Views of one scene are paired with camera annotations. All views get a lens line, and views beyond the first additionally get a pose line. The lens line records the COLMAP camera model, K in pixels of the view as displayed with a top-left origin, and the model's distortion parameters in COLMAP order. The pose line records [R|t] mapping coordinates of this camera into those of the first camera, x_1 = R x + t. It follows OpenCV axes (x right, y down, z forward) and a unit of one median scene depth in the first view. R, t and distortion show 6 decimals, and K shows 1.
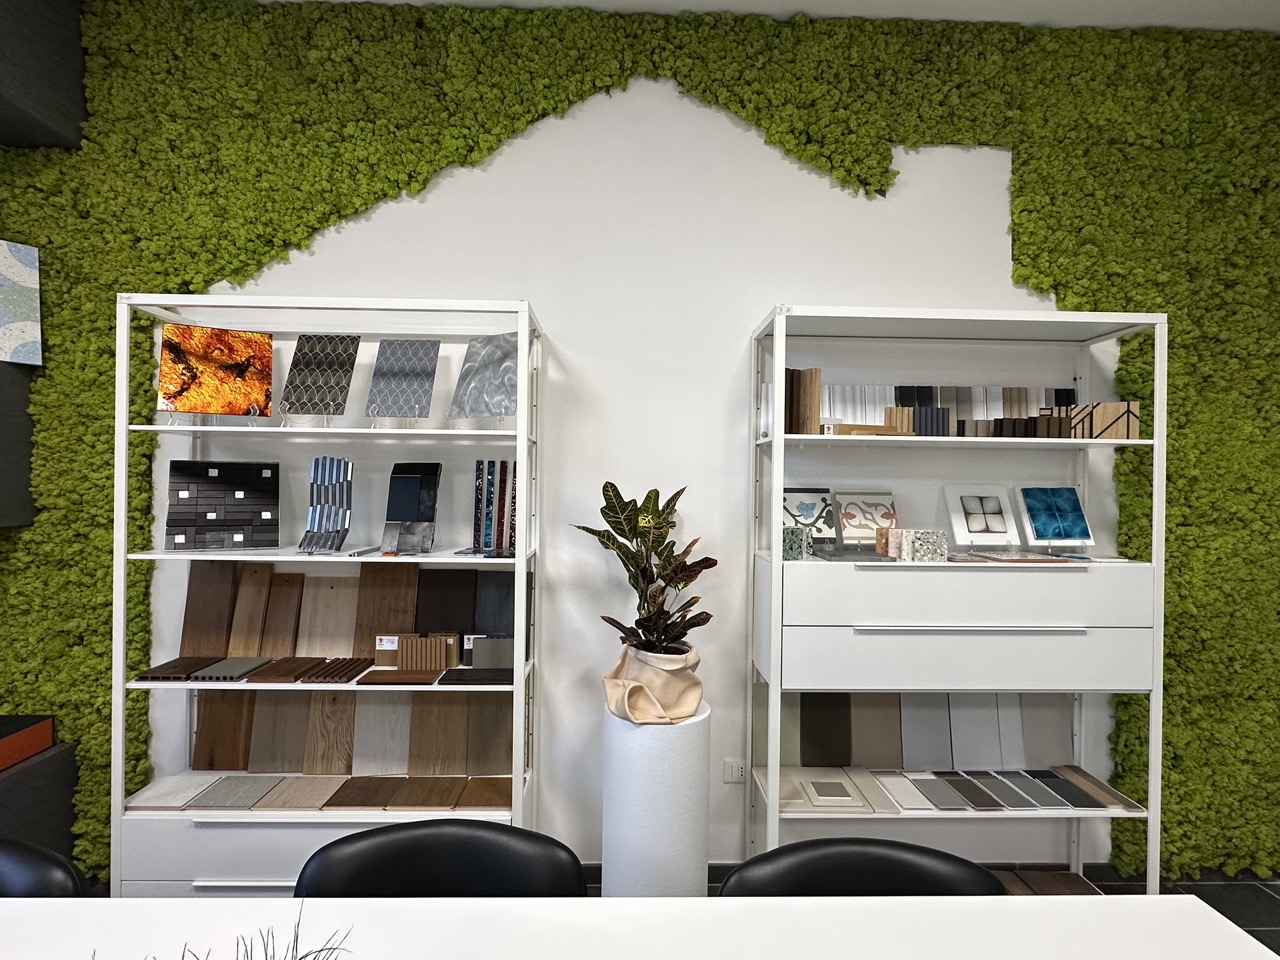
lens RADIAL K [[656.0, 0, 640.0], [0, 656.0, 480.0], [0, 0, 1]] dist [-0.000281, -0.000879]
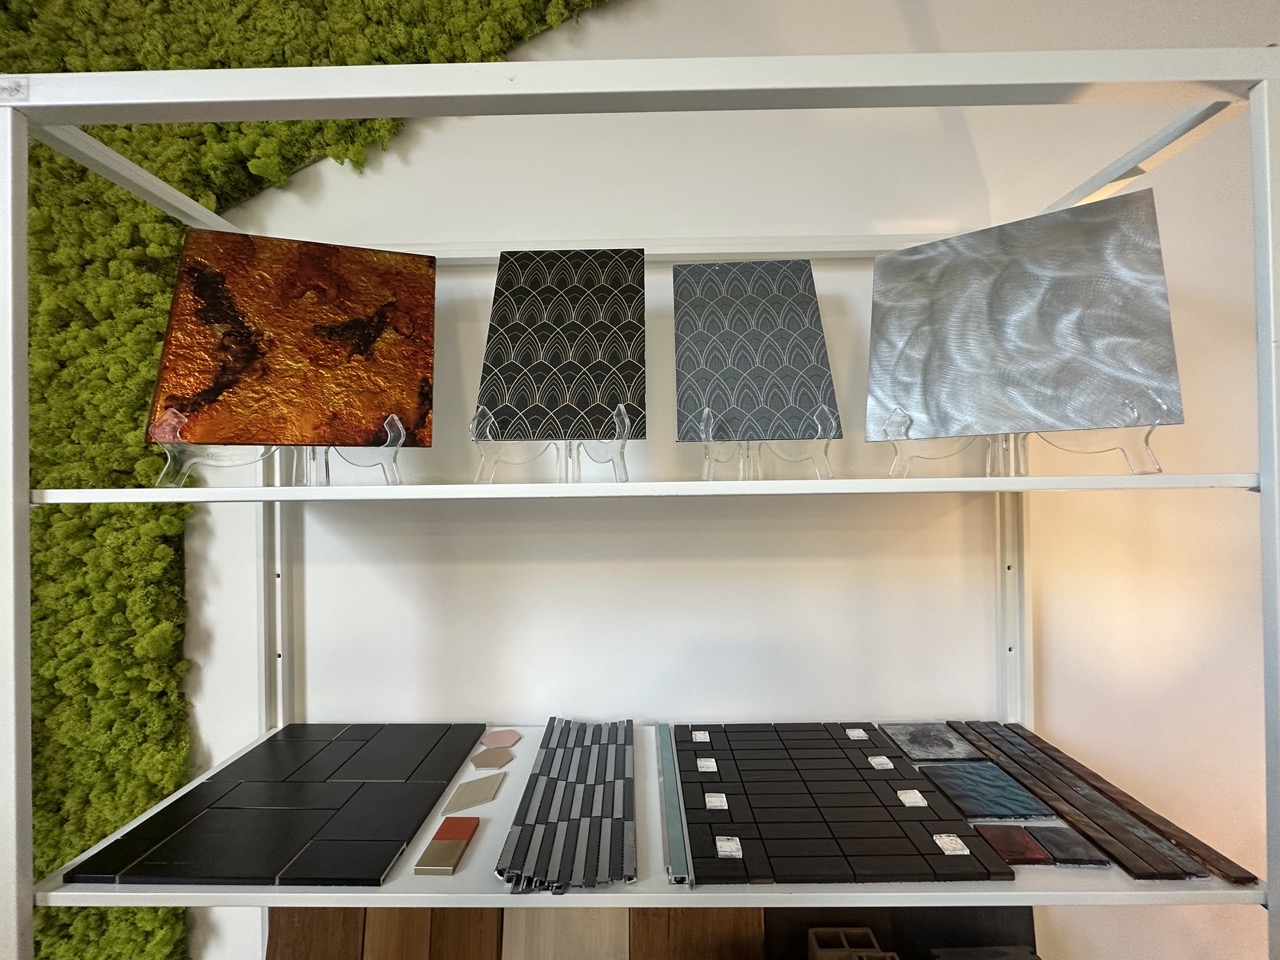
lens RADIAL K [[507.5, 0, 640.0], [0, 507.5, 480.0], [0, 0, 1]] dist [-0.001310, -0.000323]
pose [[0.999053, -0.025388, -0.035321, -0.411535], [0.025195, 0.999665, -0.005893, -0.069404], [0.035459, 0.004997, 0.999359, 0.662447]]
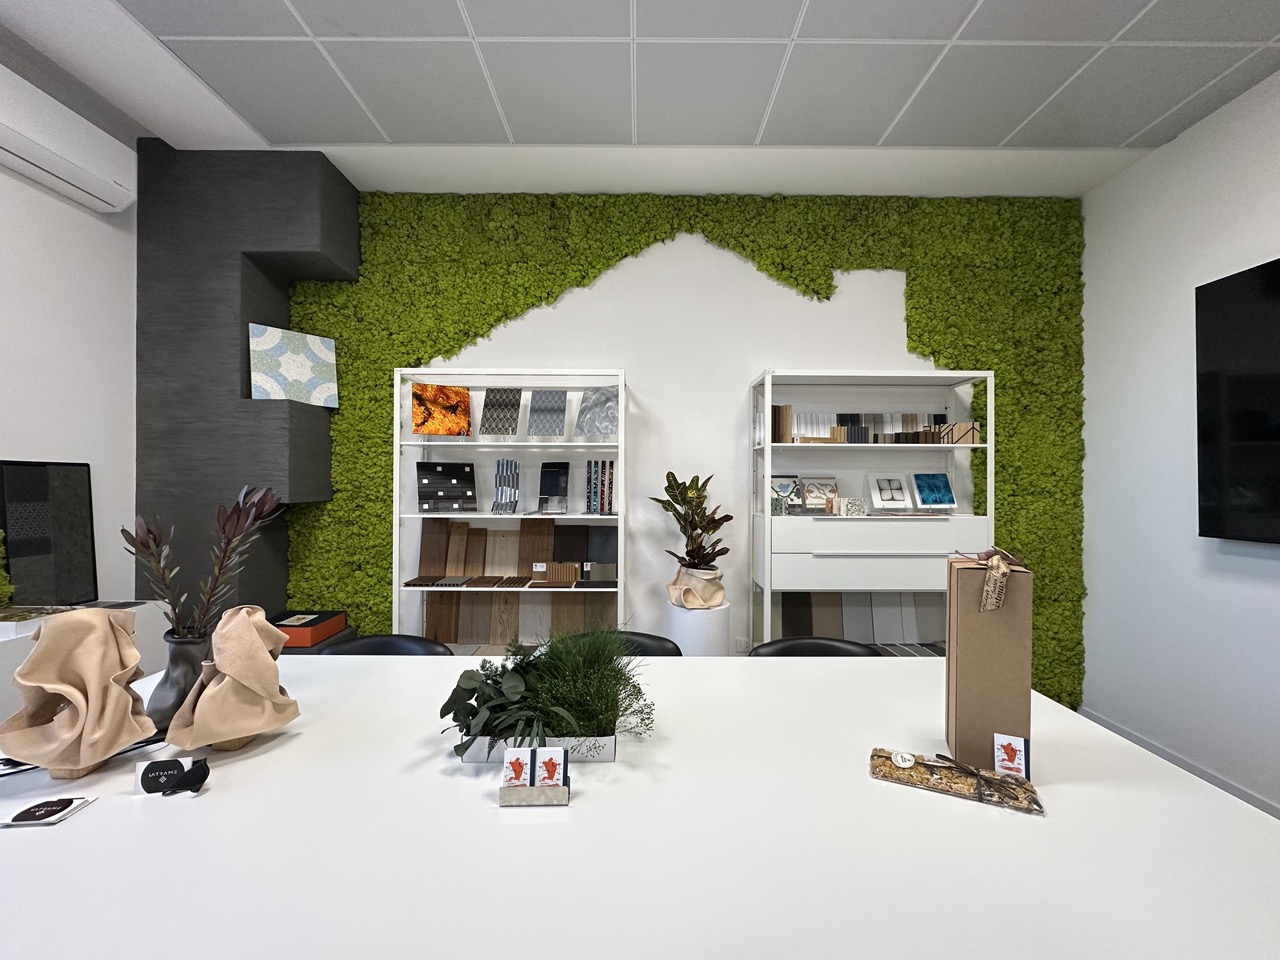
lens RADIAL K [[507.5, 0, 640.0], [0, 507.5, 480.0], [0, 0, 1]] dist [-0.001310, -0.000323]
pose [[0.999748, -0.008946, -0.020602, -0.089676], [0.008856, 0.999951, -0.004440, 0.027569], [0.020641, 0.004256, 0.999778, -0.311076]]
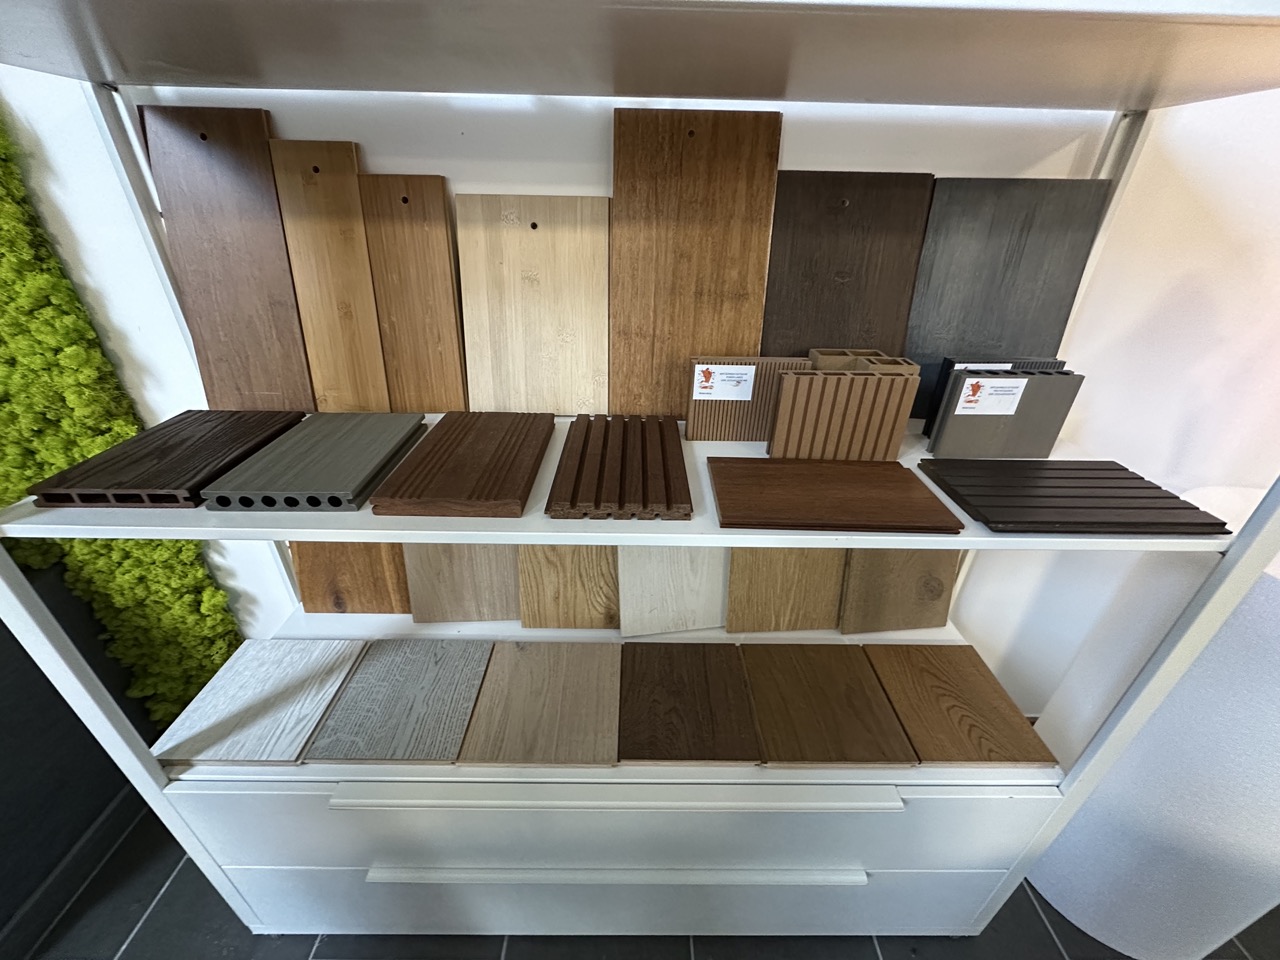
lens RADIAL K [[507.5, 0, 640.0], [0, 507.5, 480.0], [0, 0, 1]] dist [-0.001310, -0.000323]
pose [[0.999795, 0.014007, -0.014598, -0.414191], [-0.005226, 0.875895, 0.482474, 0.155065], [0.019544, -0.482299, 0.875788, 0.703502]]
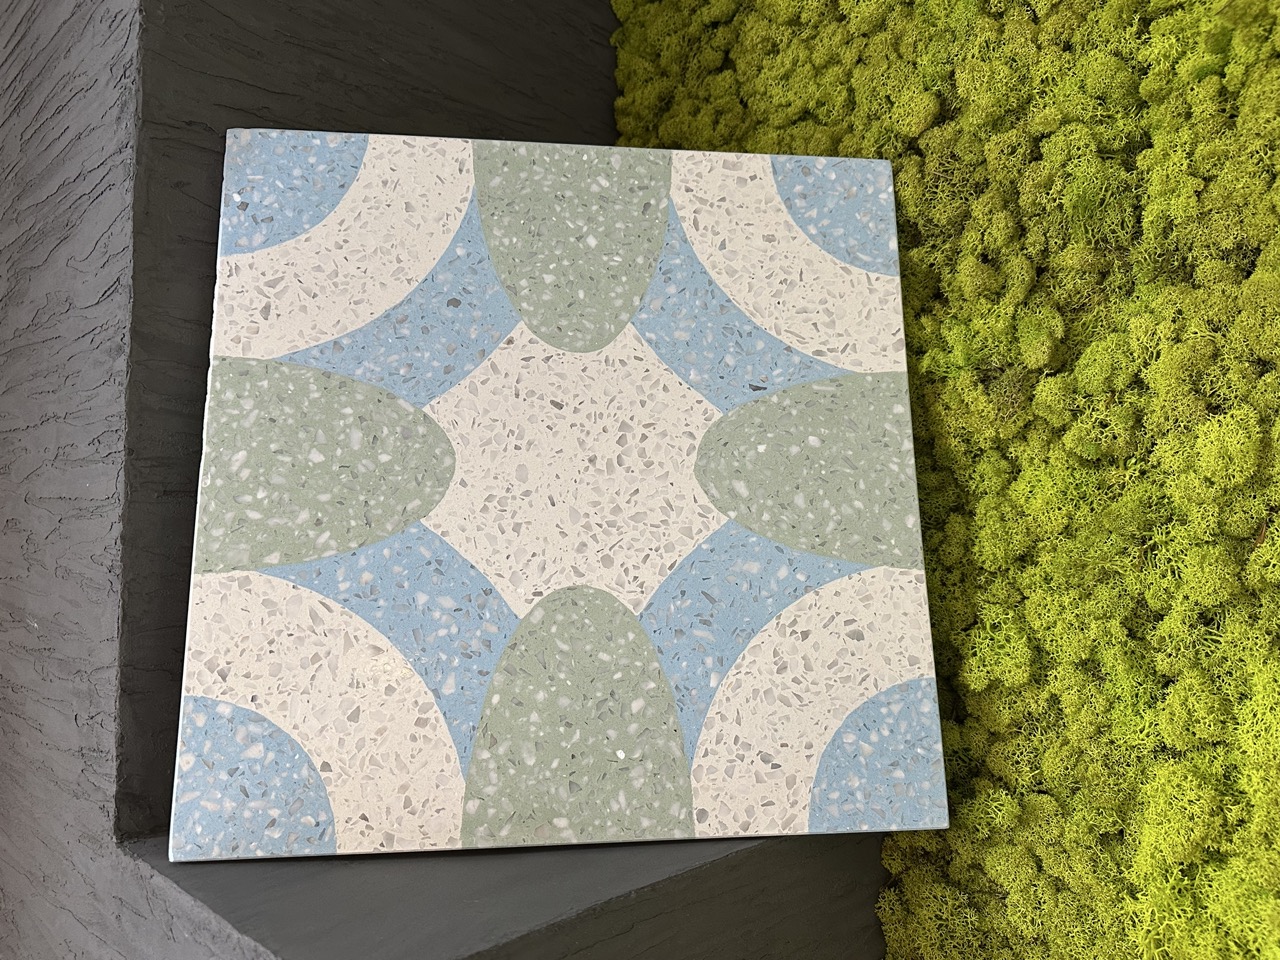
lens RADIAL K [[927.6, 0, 640.0], [0, 927.6, 480.0], [0, 0, 1]] dist [0.000242, -0.000142]
pose [[0.693805, -0.062054, -0.717484, -0.771519], [0.008304, 0.996904, -0.078190, -0.238482], [0.720115, 0.048291, 0.692172, 0.756656]]
